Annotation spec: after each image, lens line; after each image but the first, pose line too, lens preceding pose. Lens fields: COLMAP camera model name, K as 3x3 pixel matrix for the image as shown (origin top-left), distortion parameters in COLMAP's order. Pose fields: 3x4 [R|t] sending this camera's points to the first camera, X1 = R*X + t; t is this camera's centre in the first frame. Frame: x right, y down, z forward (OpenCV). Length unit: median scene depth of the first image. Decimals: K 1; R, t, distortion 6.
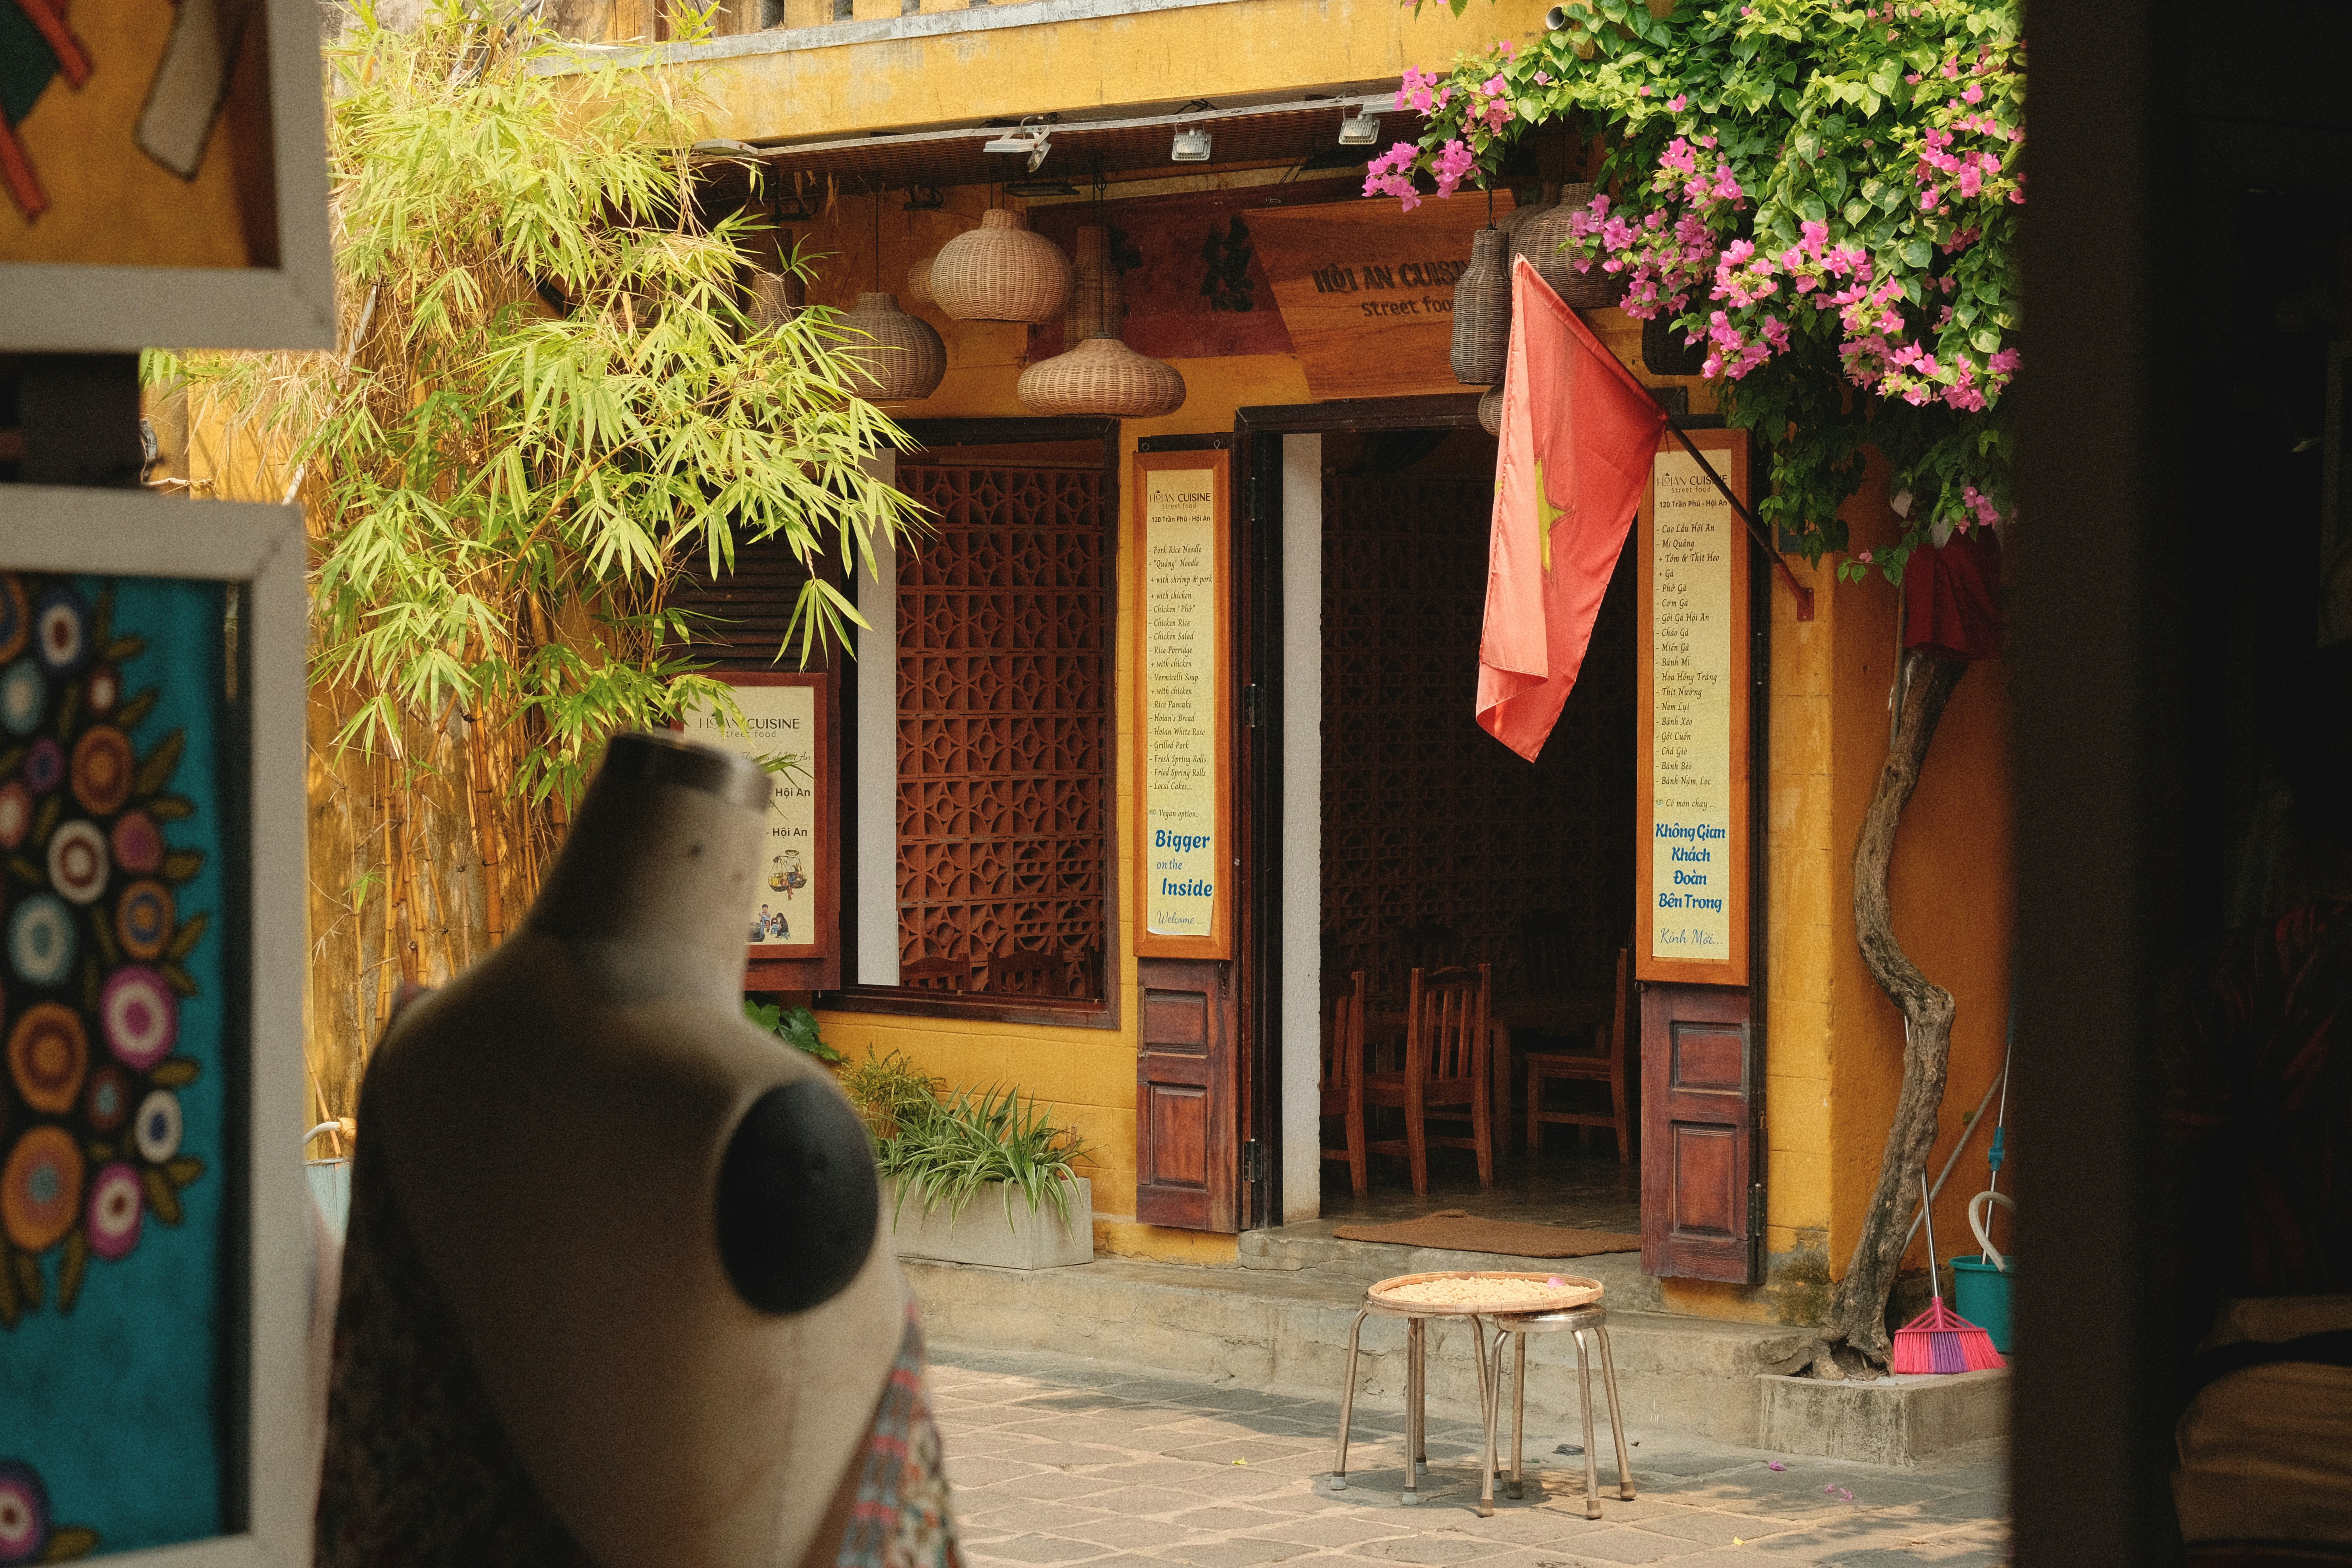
lens RADIAL K [[5380.8, 0, 1176.0], [0, 5380.8, 784.0], [0, 0, 1]] dist [0.045046, 0.028079]
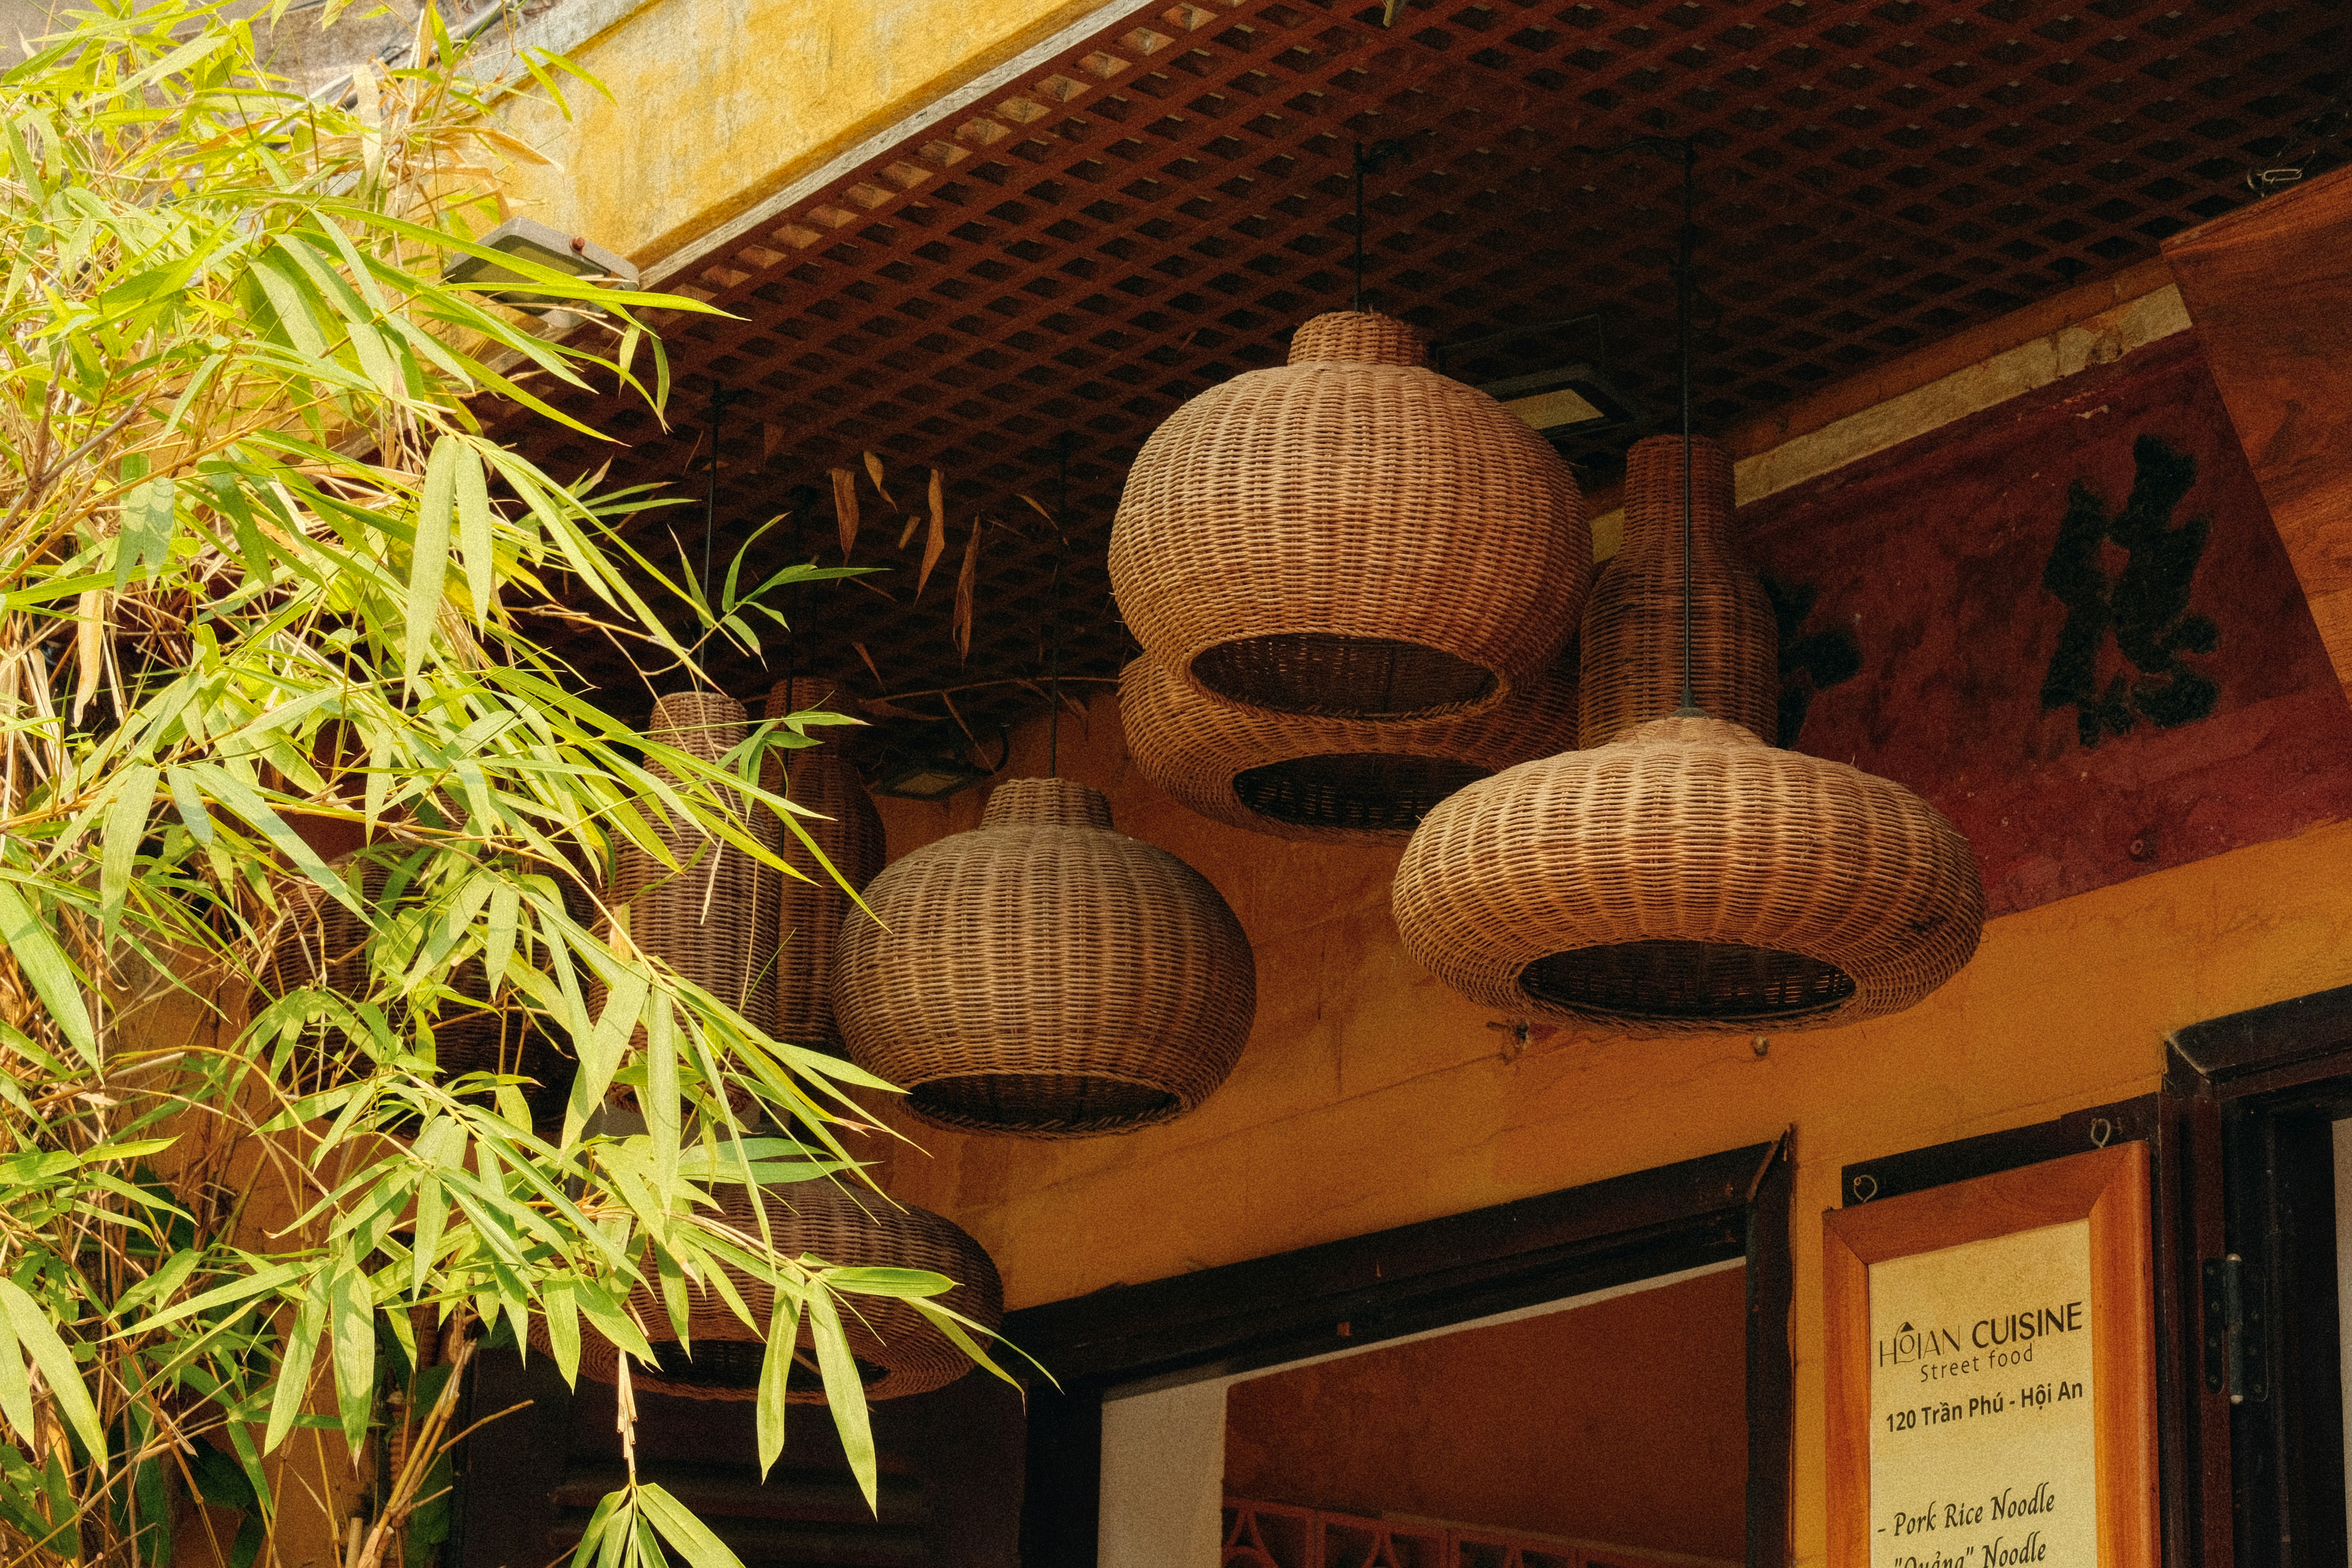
lens RADIAL K [[5380.4, 0, 1176.0], [0, 5380.4, 784.0], [0, 0, 1]] dist [0.045046, 0.028079]
pose [[0.983805, -0.023128, -0.177746, 0.011599], [-0.036456, 0.945095, -0.324756, 0.016542], [0.175497, 0.325976, 0.928946, 0.784162]]
